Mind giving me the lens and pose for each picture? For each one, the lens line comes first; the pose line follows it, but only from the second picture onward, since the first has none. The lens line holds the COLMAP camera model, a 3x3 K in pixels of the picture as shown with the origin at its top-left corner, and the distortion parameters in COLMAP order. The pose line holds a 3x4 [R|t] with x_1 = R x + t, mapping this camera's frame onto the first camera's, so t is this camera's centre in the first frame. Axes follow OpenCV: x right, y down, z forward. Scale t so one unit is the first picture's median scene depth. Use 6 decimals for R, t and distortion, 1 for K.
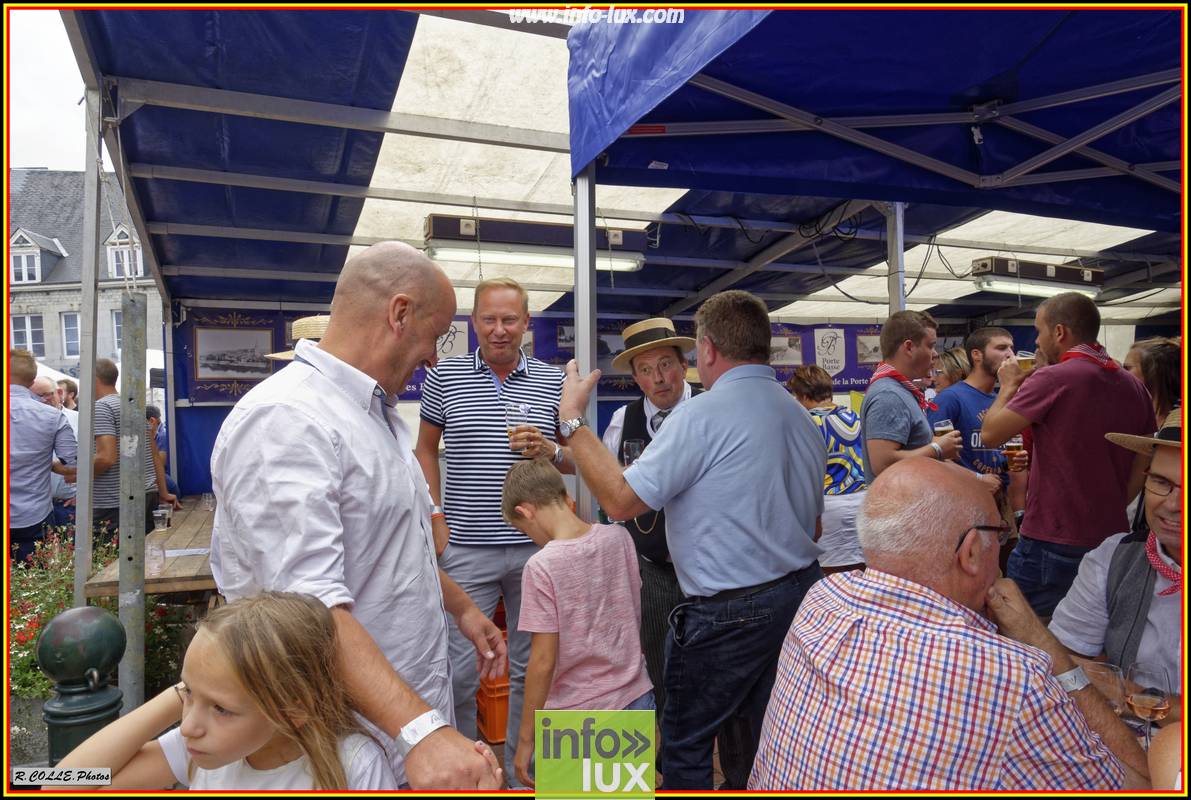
lens RADIAL K [[860.6, 0, 579.4], [0, 860.6, 412.6], [0, 0, 1]] dist [0.026165, 0.000213]
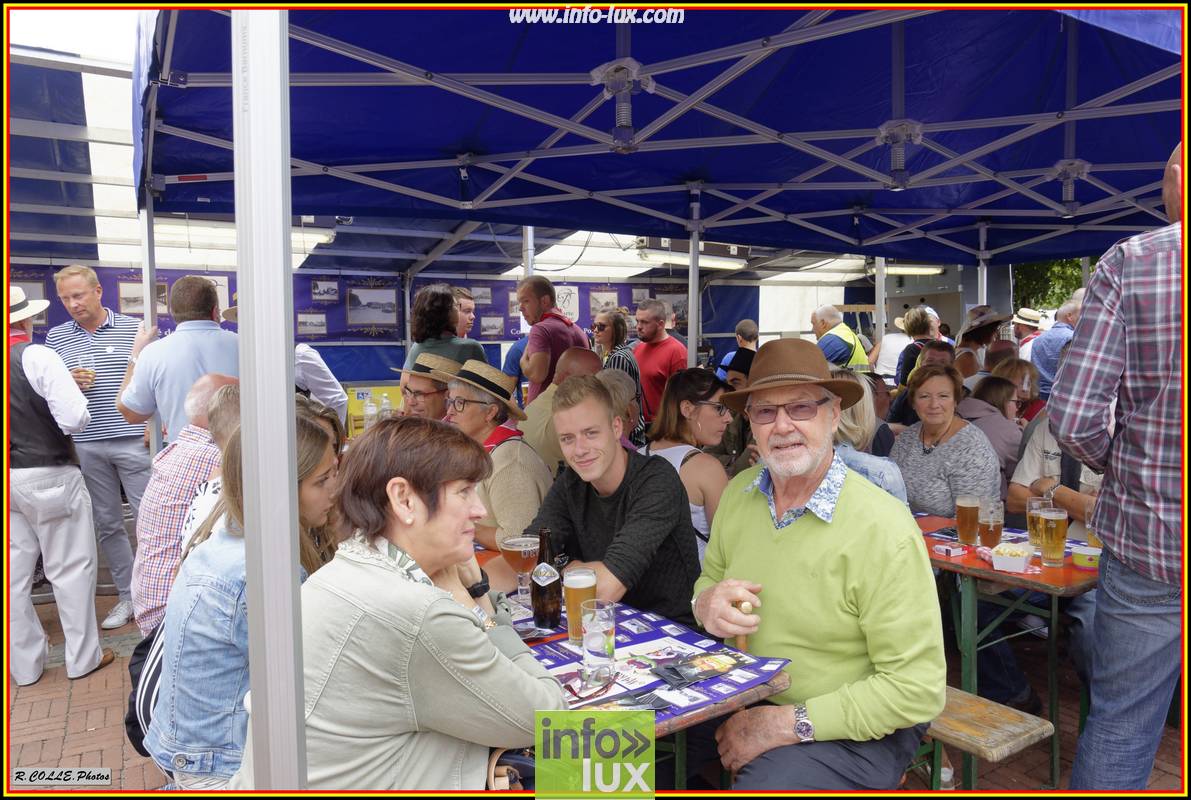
lens RADIAL K [[883.7, 0, 595.5], [0, 883.7, 400.0], [0, 0, 1]] dist [-0.002312, 0.002362]
pose [[0.992712, 0.001966, 0.120495, 1.193545], [-0.007698, 0.998860, 0.047118, 0.010882], [-0.120265, -0.047703, 0.991595, -1.414314]]
